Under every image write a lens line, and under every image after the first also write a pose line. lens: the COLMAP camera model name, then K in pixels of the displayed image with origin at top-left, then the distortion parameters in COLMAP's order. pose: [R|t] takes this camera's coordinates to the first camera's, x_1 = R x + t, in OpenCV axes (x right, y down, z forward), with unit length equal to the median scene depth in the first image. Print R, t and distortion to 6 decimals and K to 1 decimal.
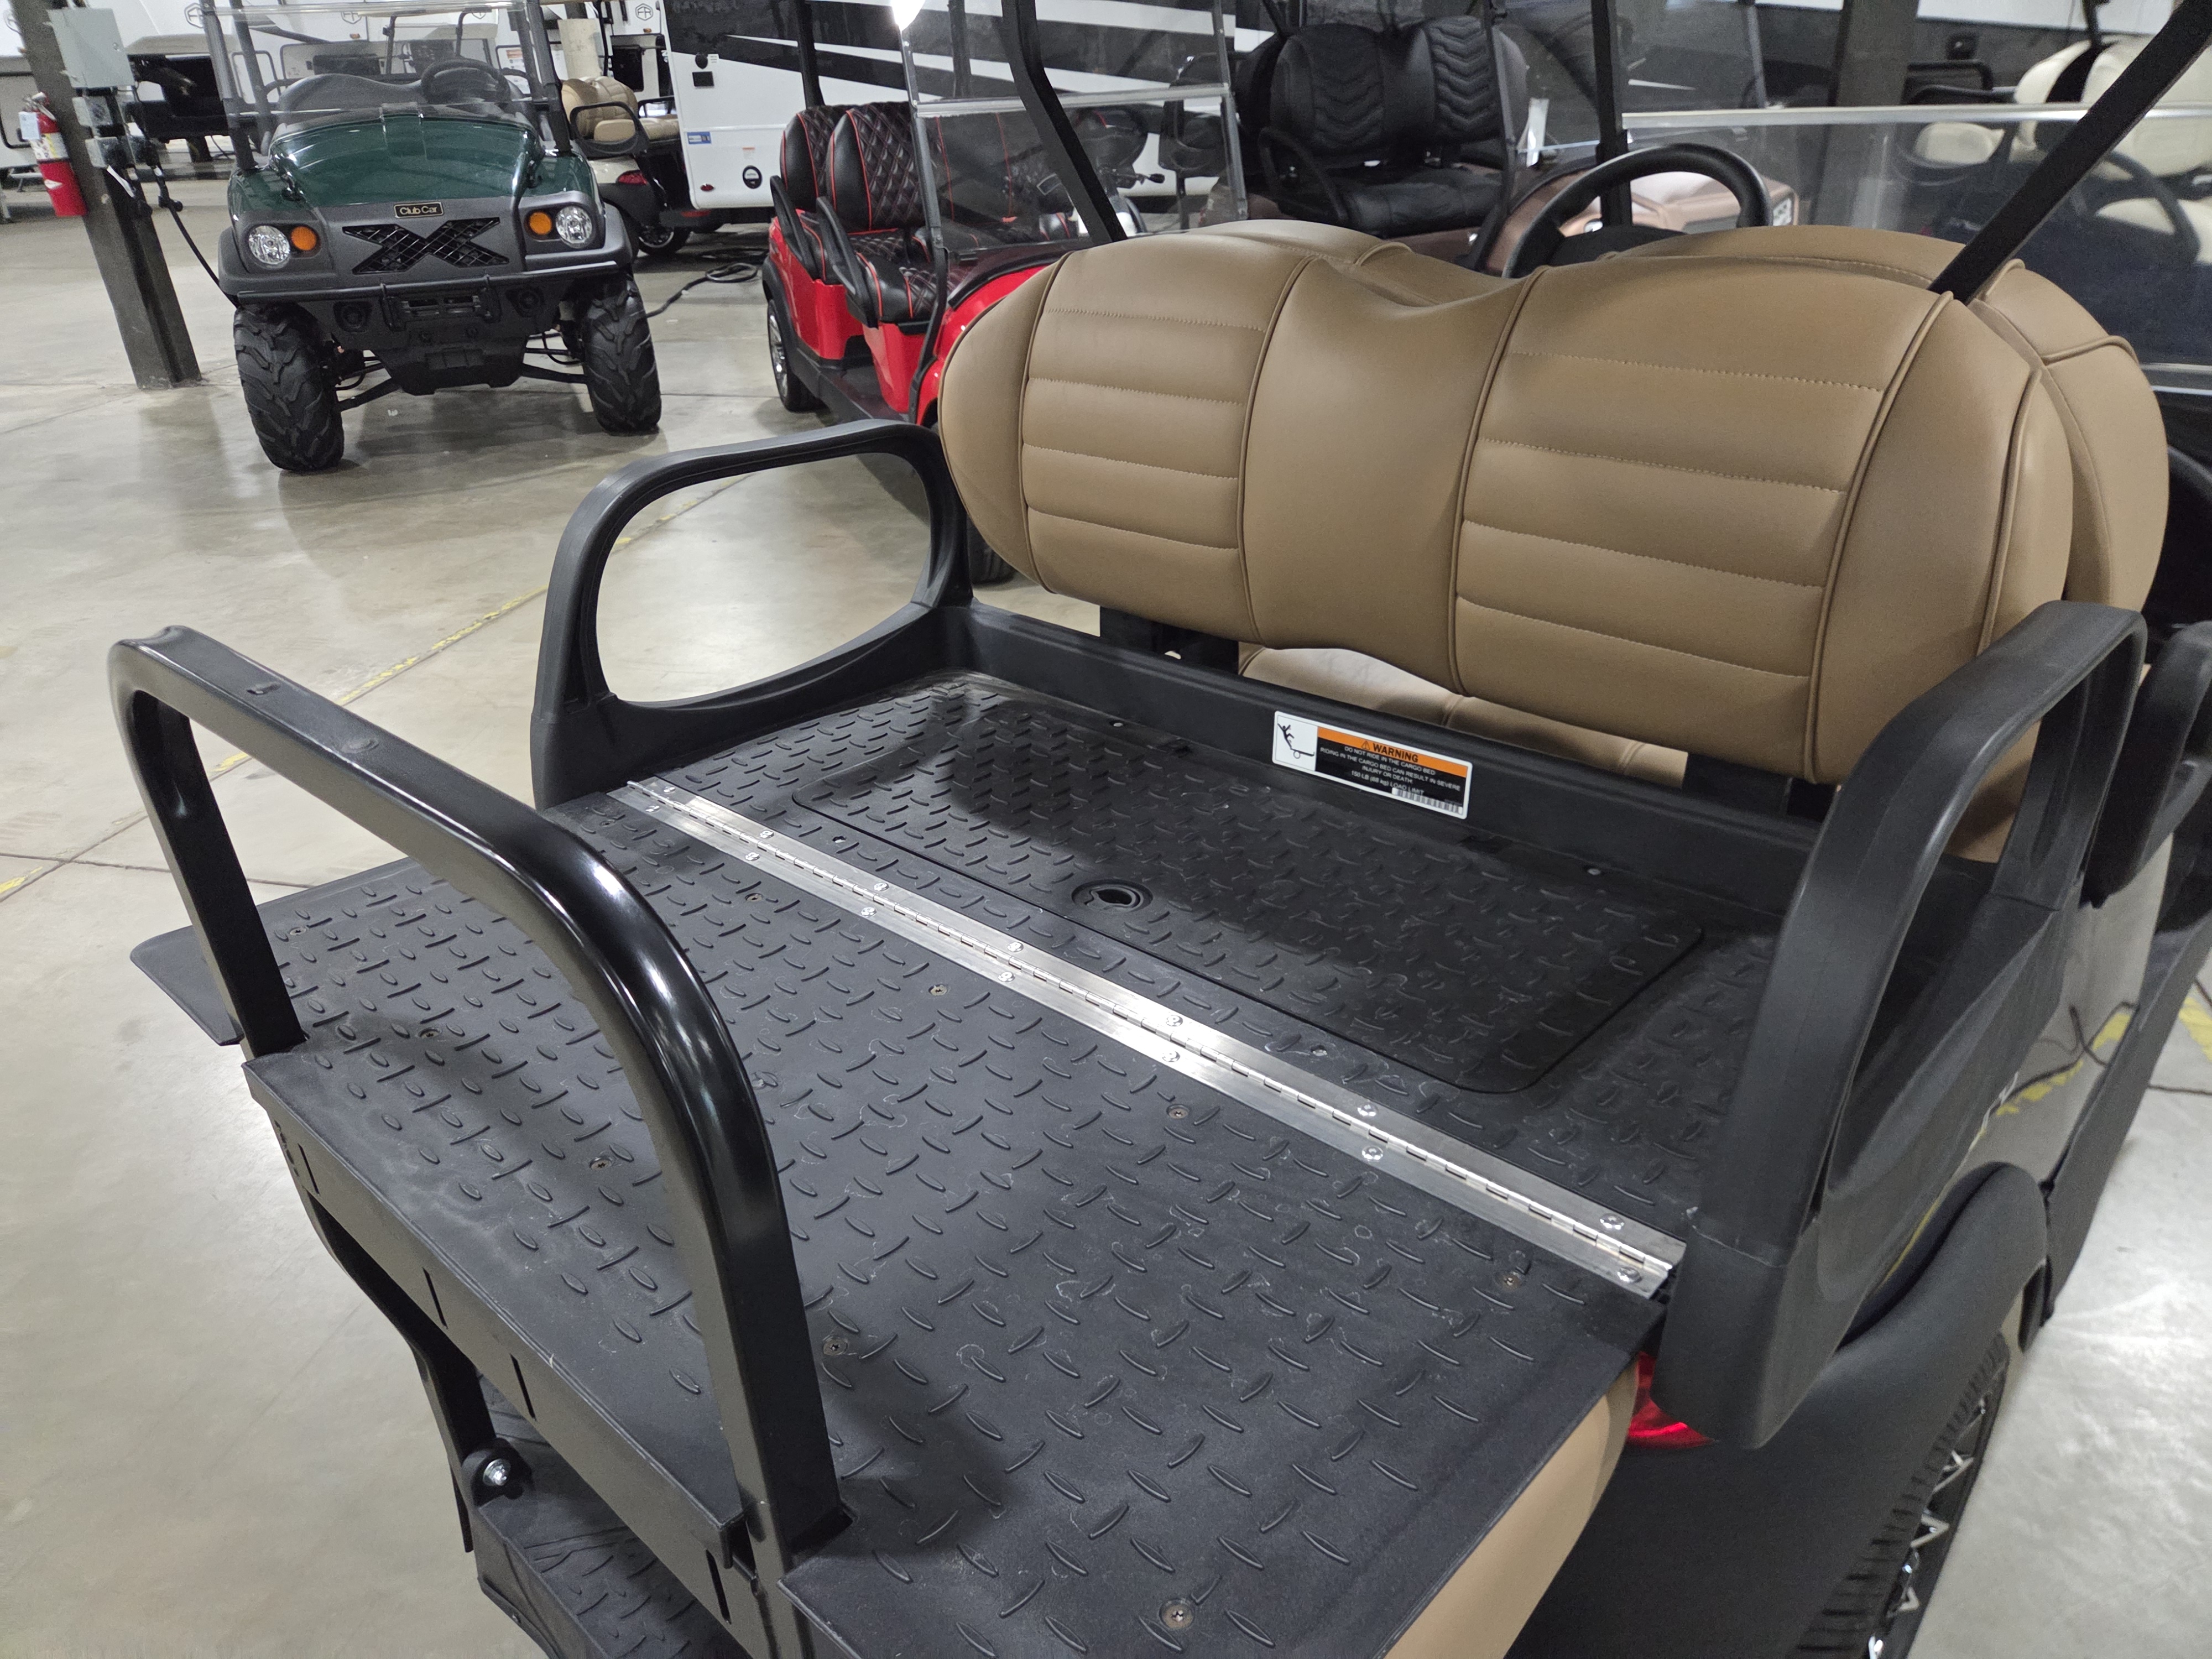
lens RADIAL K [[1420.0, 0, 1048.4], [0, 1420.0, 833.0], [0, 0, 1]] dist [0.059848, -0.050884]
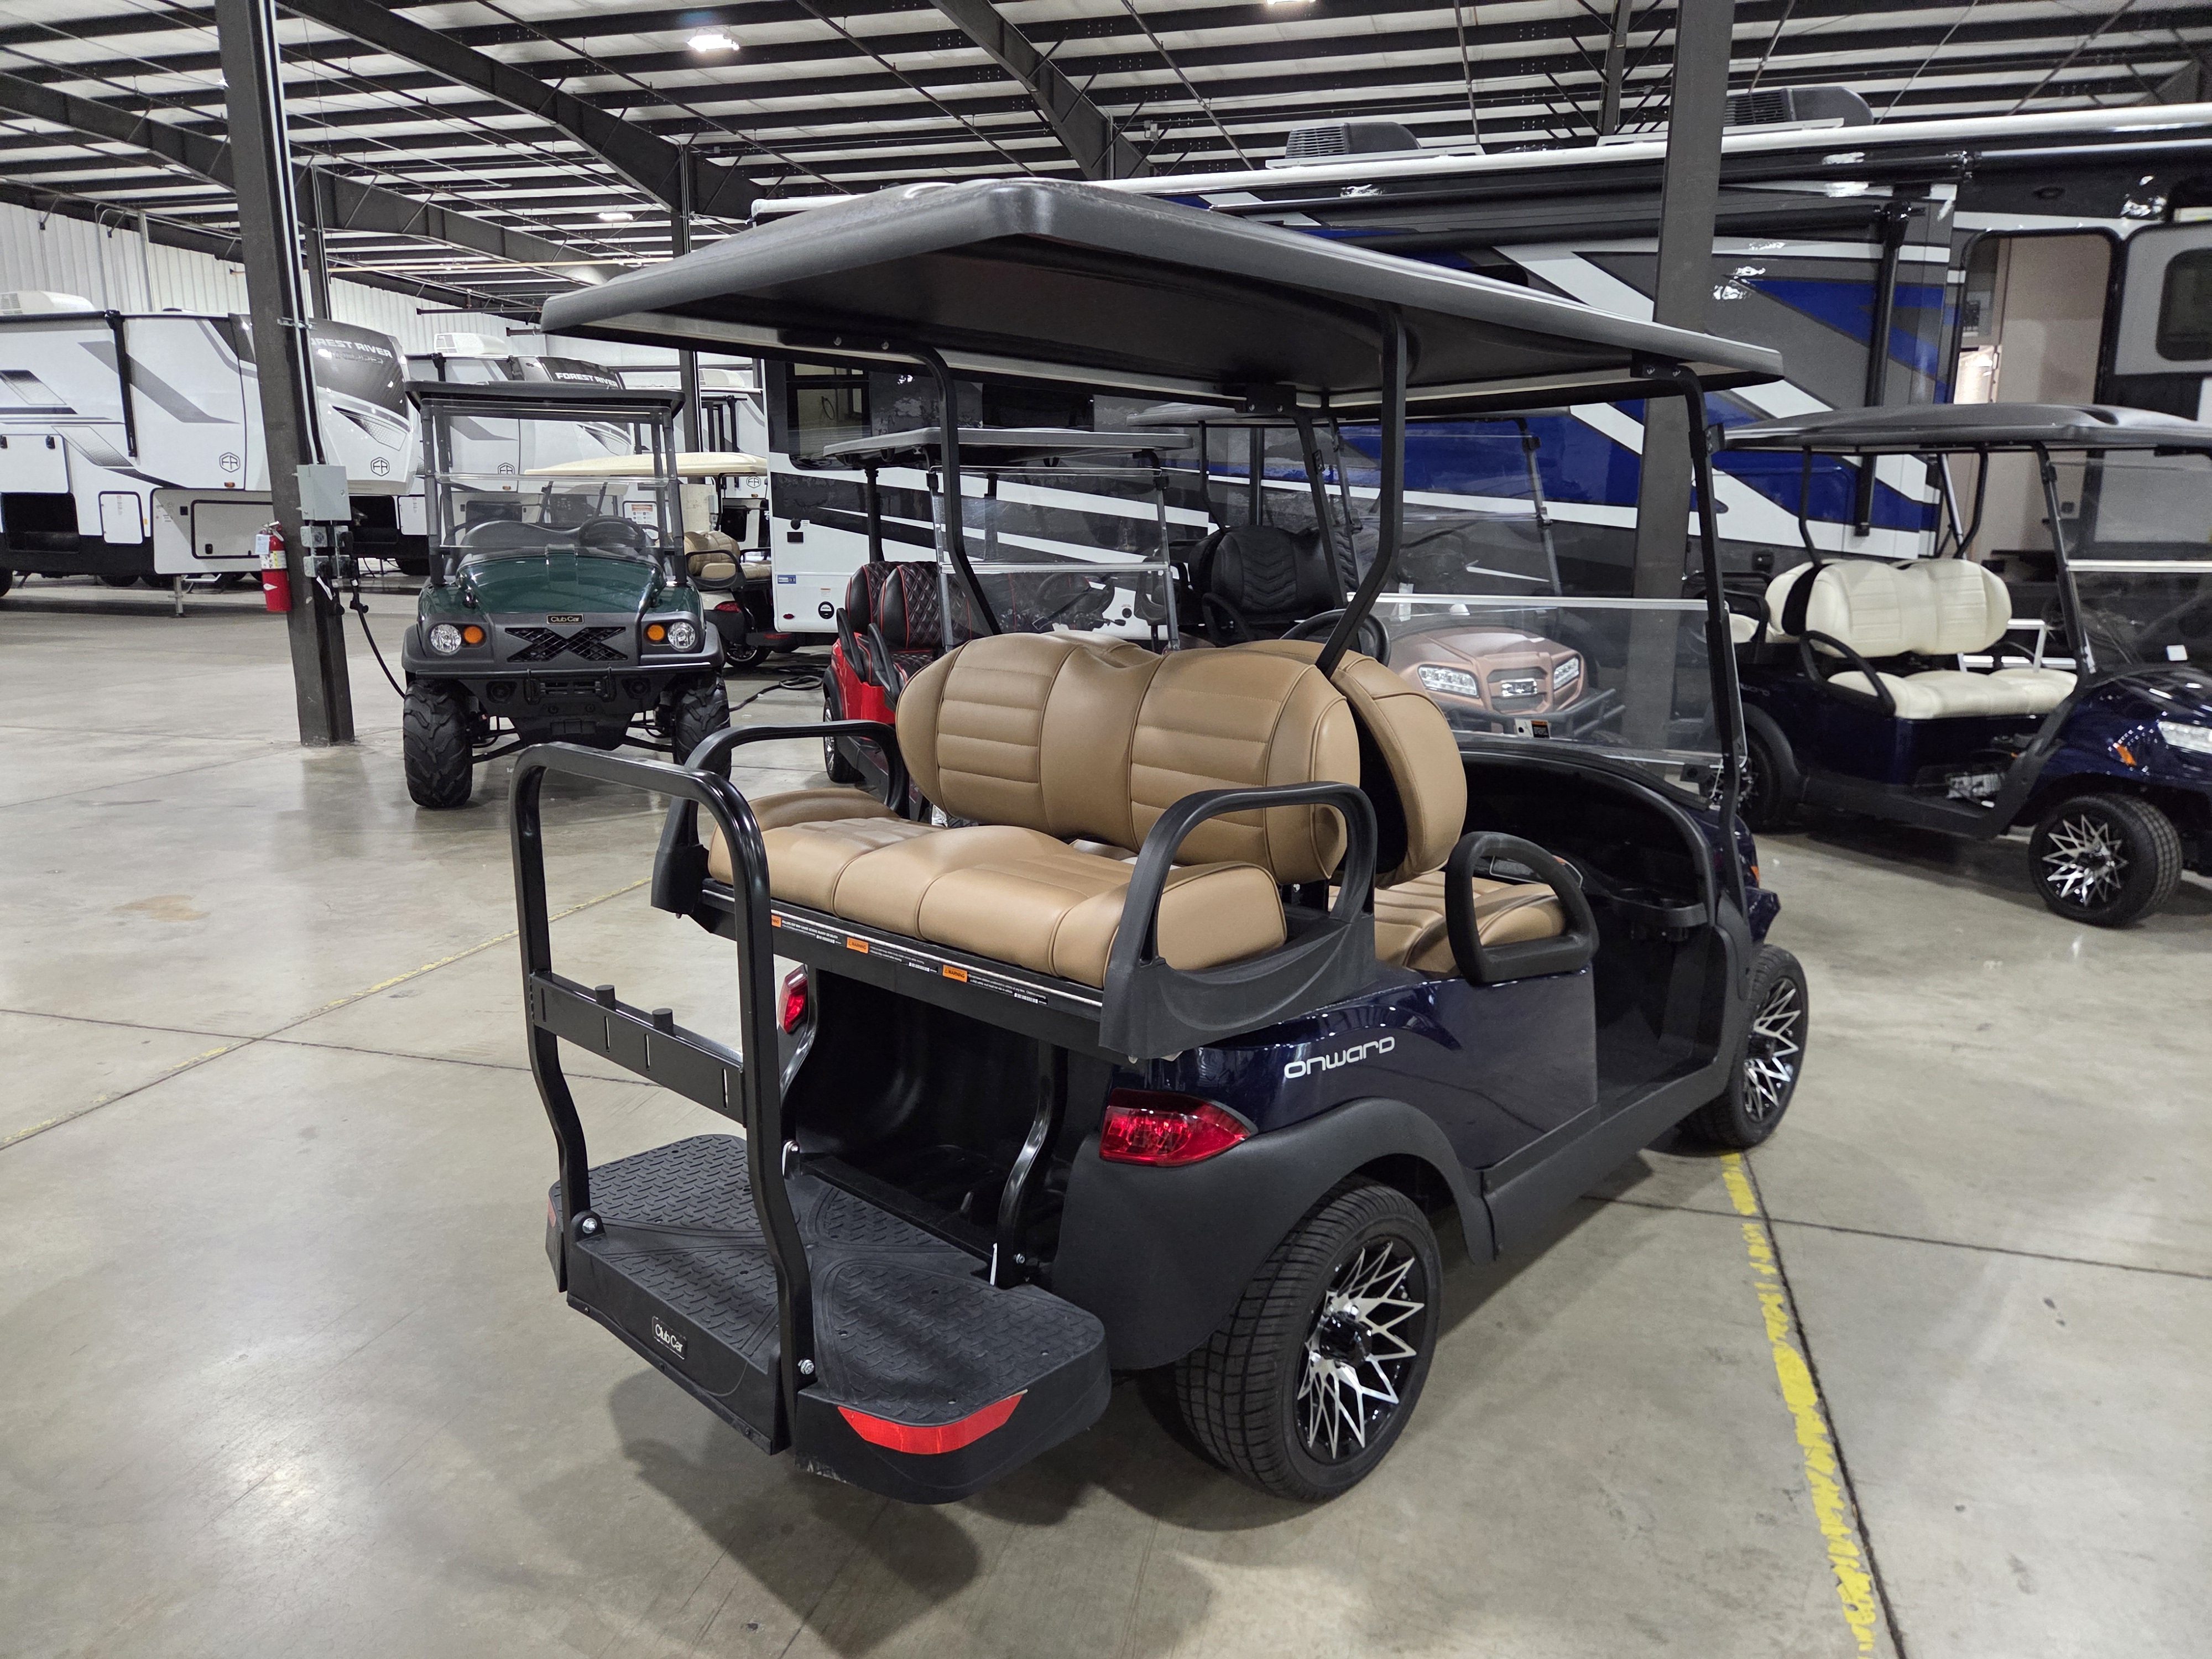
lens RADIAL K [[1494.6, 0, 1063.7], [0, 1494.6, 828.7], [0, 0, 1]] dist [0.064076, -0.061690]
pose [[0.998165, 0.053536, -0.028303, 0.057927], [-0.059462, 0.954958, -0.290721, 0.111376], [0.011464, 0.291871, 0.956389, -0.227522]]
